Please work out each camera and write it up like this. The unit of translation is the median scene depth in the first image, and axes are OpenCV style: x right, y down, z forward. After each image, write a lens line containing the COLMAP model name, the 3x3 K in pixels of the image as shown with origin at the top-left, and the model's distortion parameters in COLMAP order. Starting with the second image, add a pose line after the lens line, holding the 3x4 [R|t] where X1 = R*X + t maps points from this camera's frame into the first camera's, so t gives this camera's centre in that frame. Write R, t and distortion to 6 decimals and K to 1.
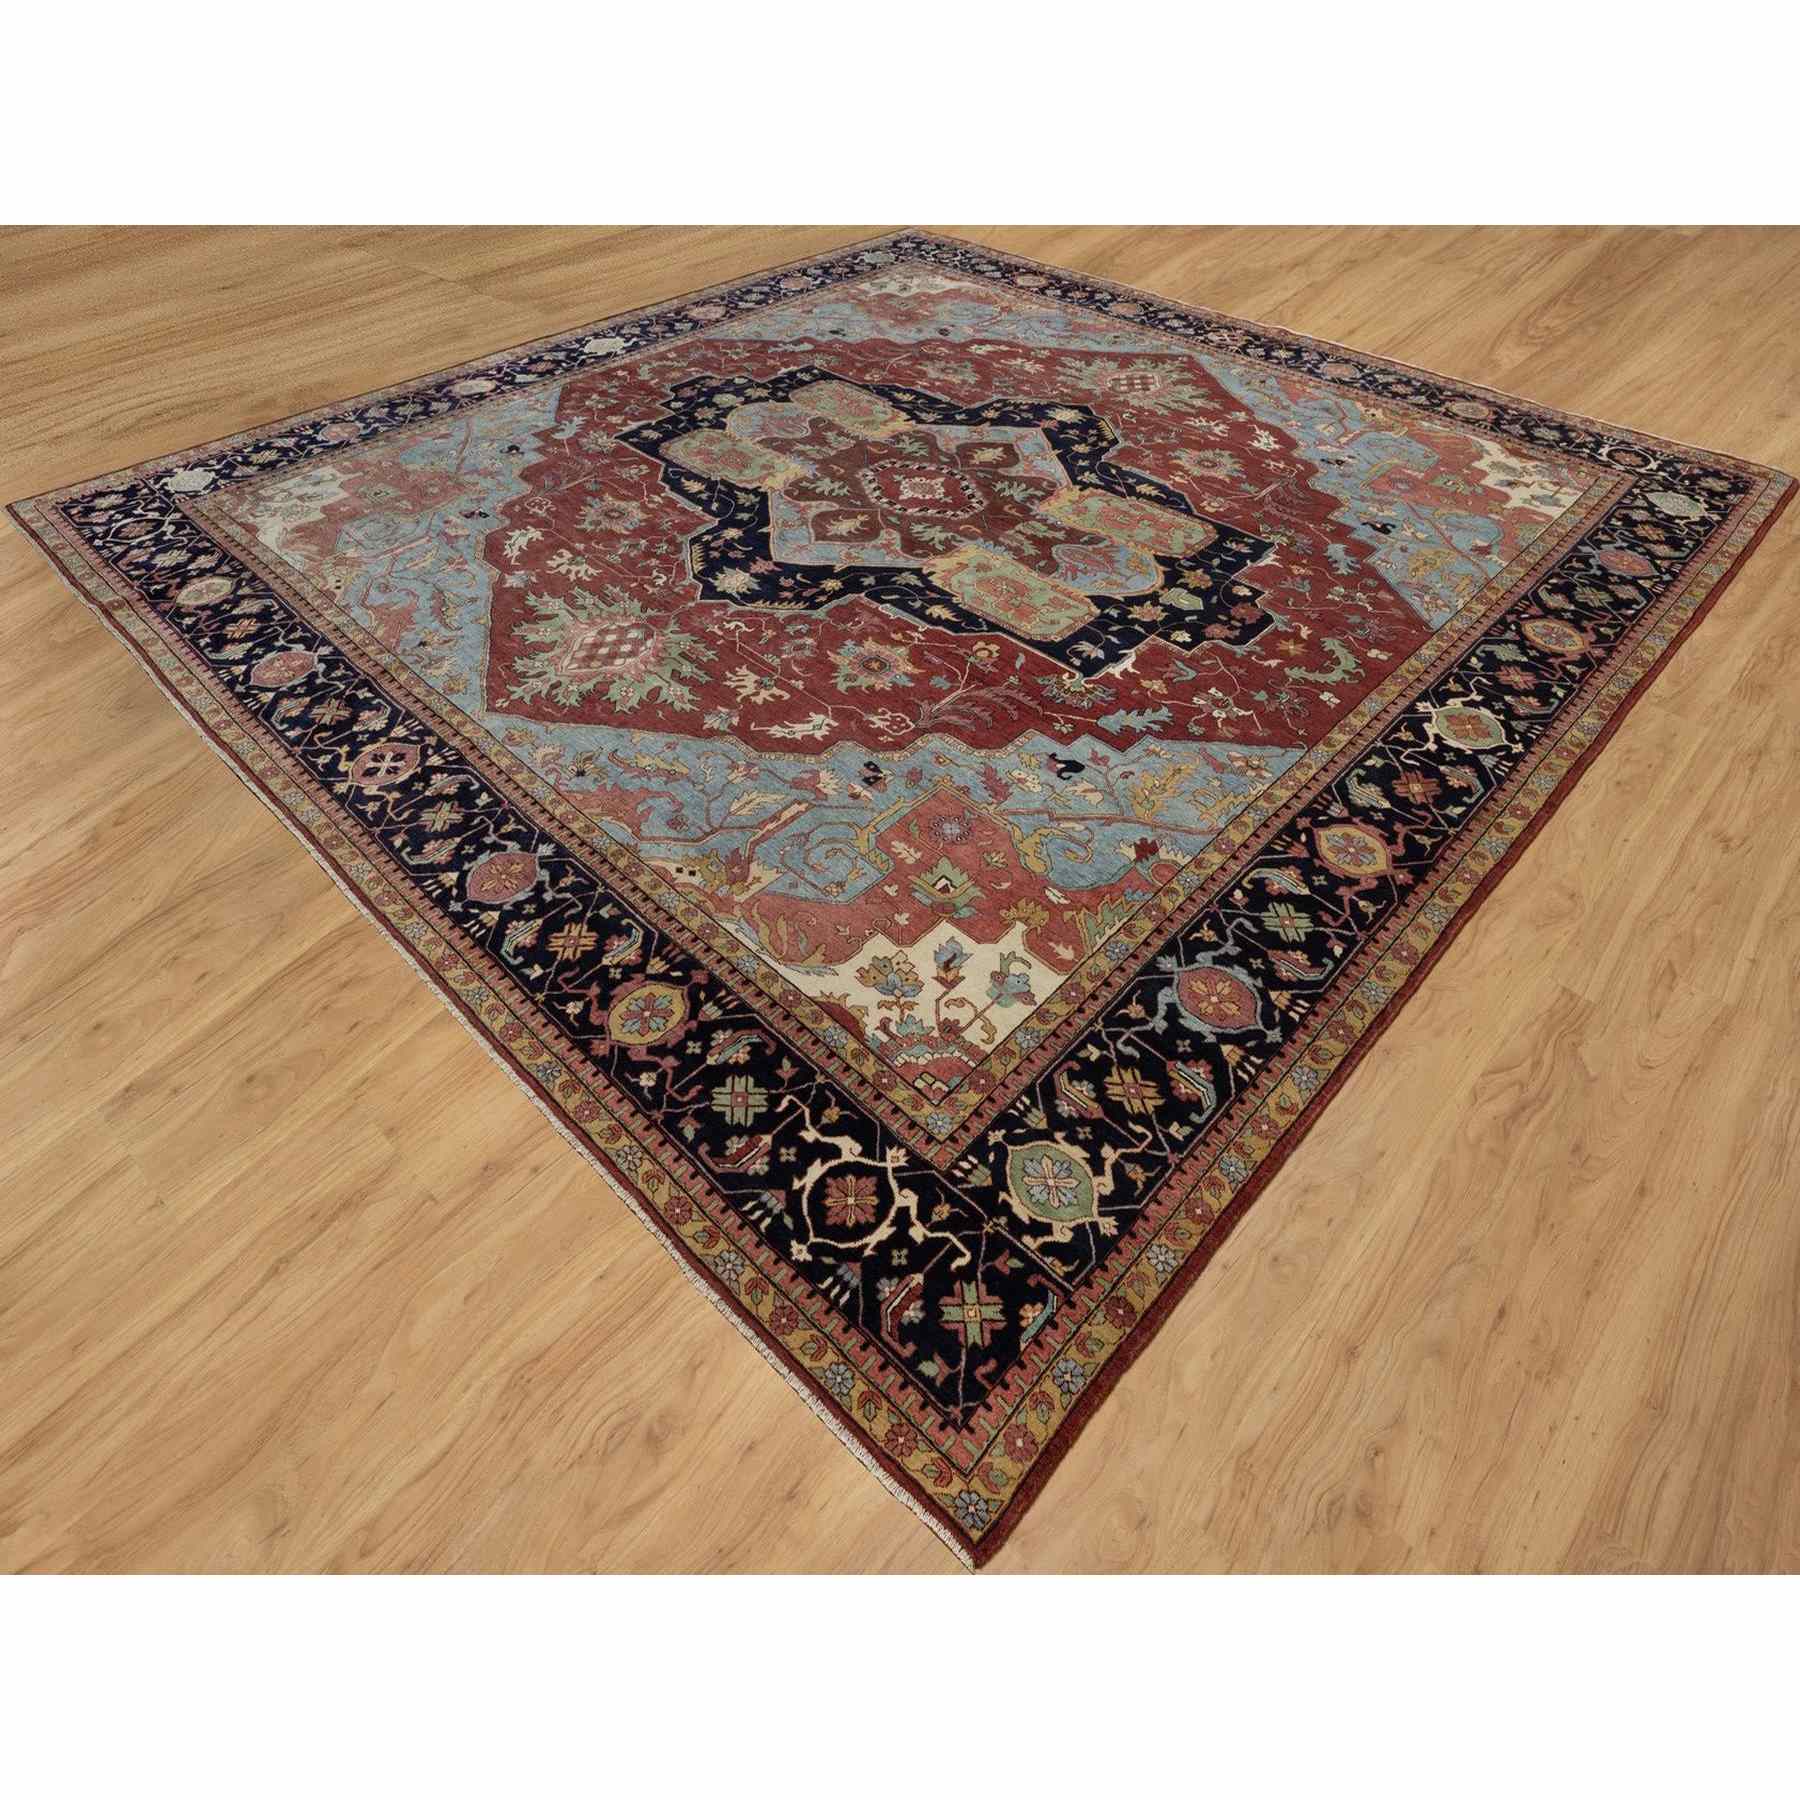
lens RADIAL K [[1011.7, 0, 900.0], [0, 1011.7, 900.0], [0, 0, 1]] dist [-0.004177, 0.001007]
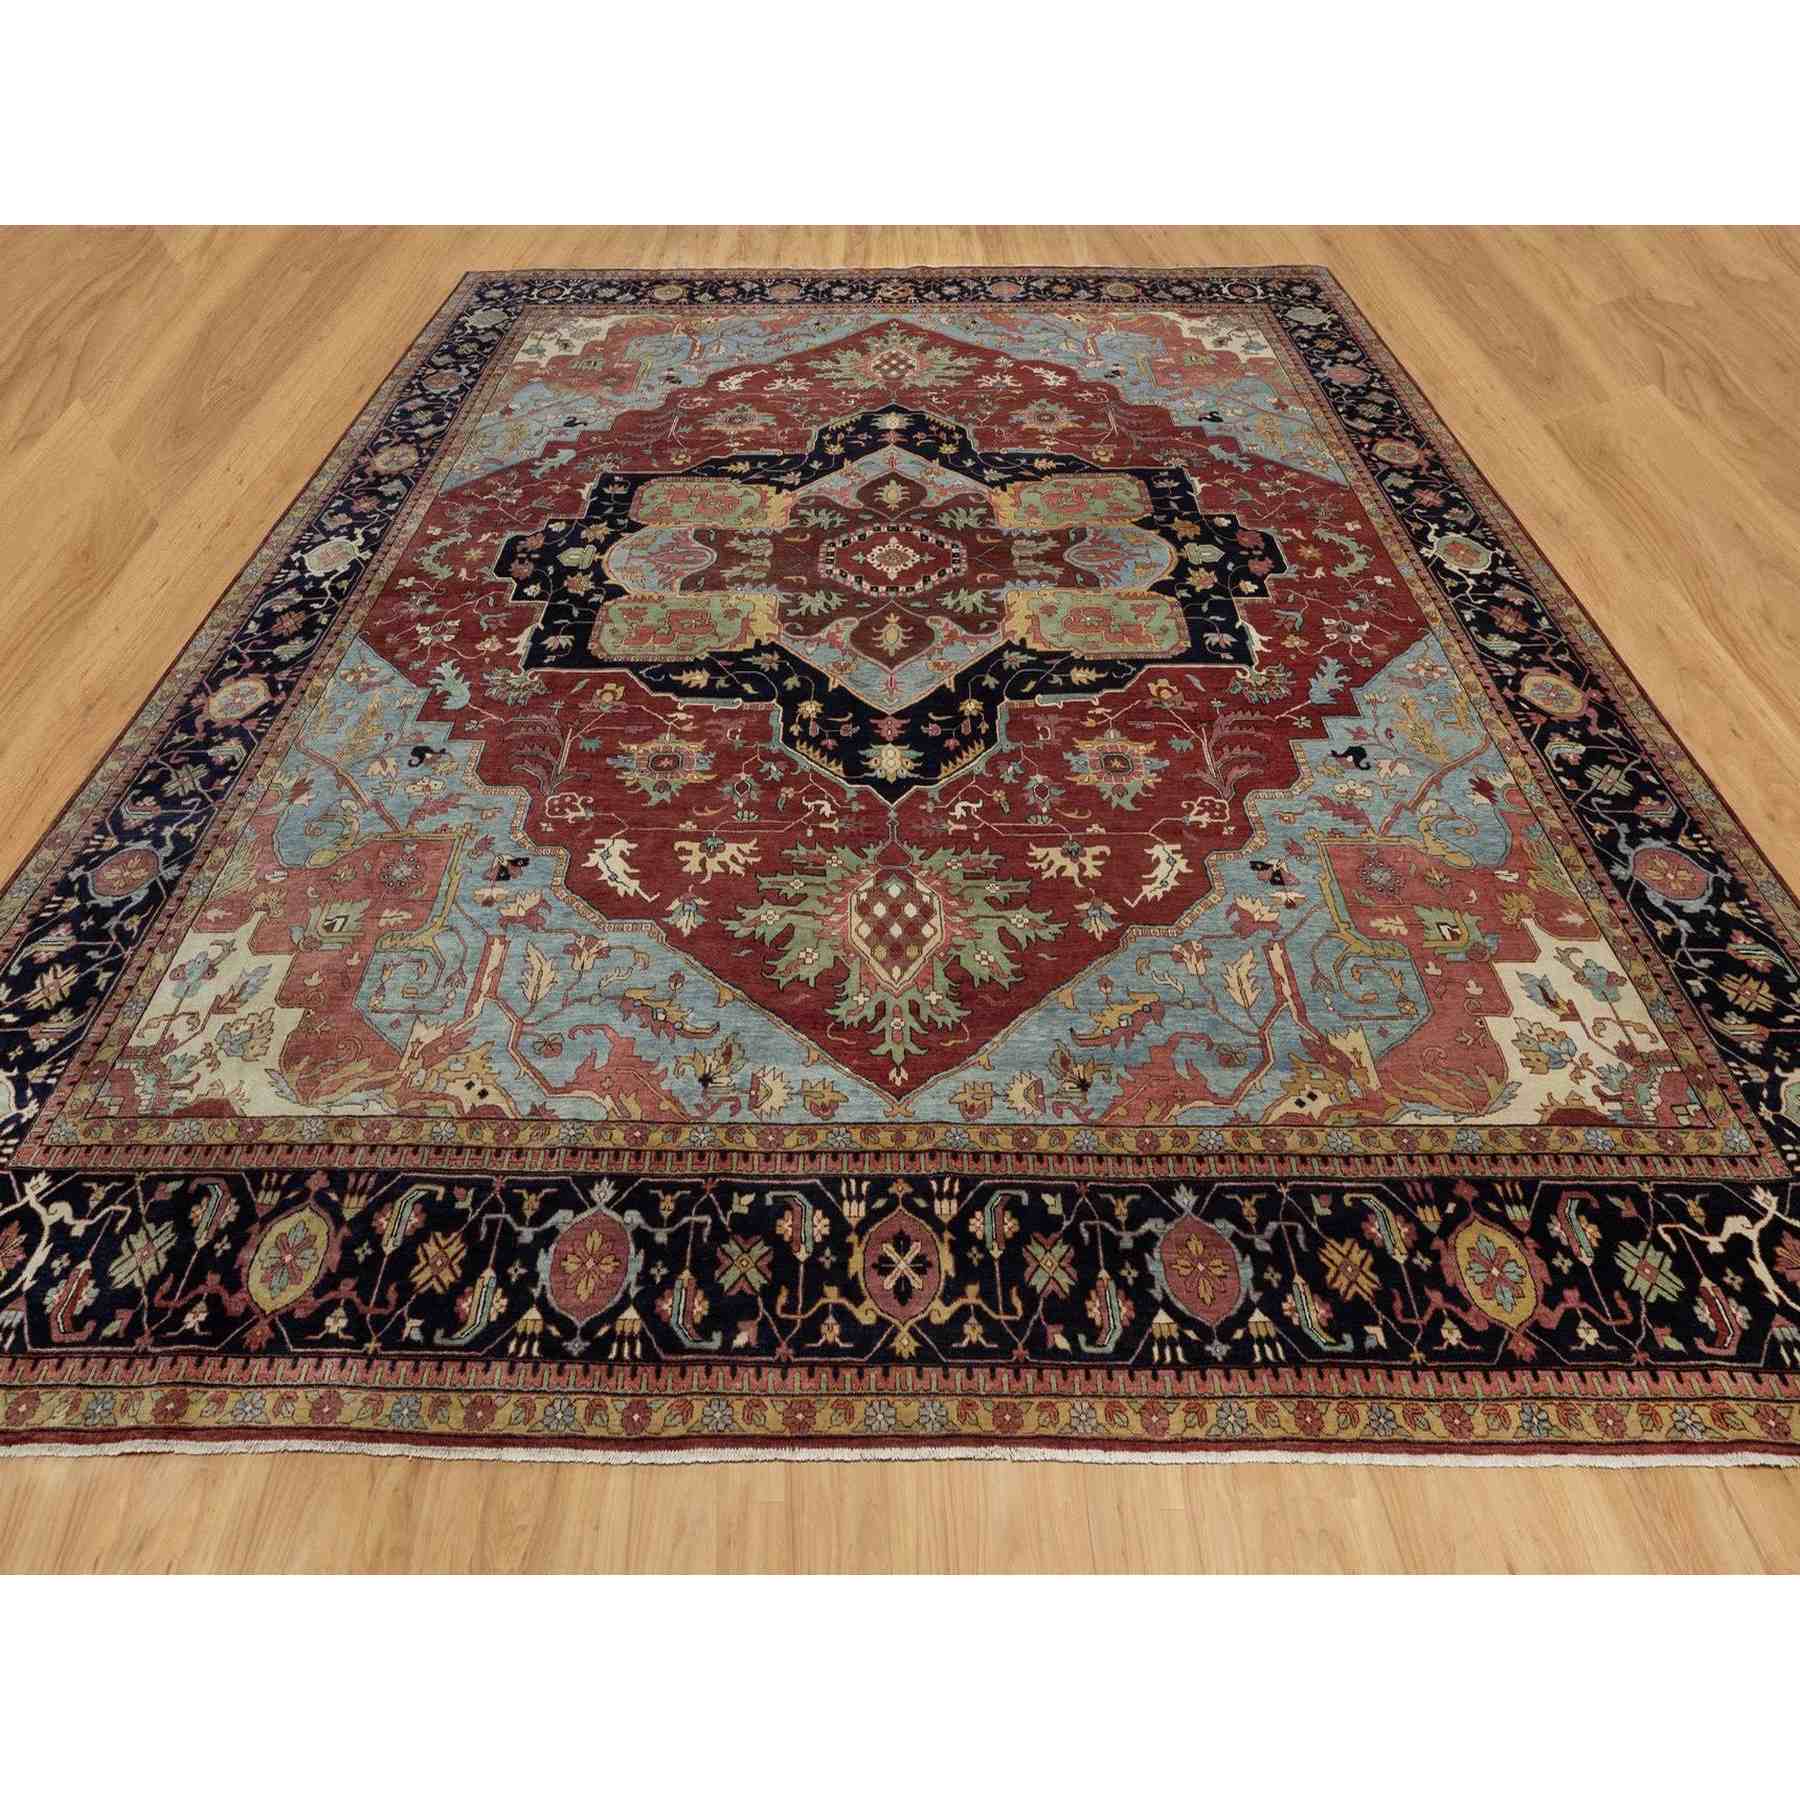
lens RADIAL K [[967.3, 0, 898.1], [0, 967.3, 867.1], [0, 0, 1]] dist [0.001269, -0.000755]
pose [[0.724311, -0.536858, 0.432617, -0.481252], [0.516214, 0.838202, 0.175897, -0.343664], [-0.457053, 0.095919, 0.884253, 0.320819]]
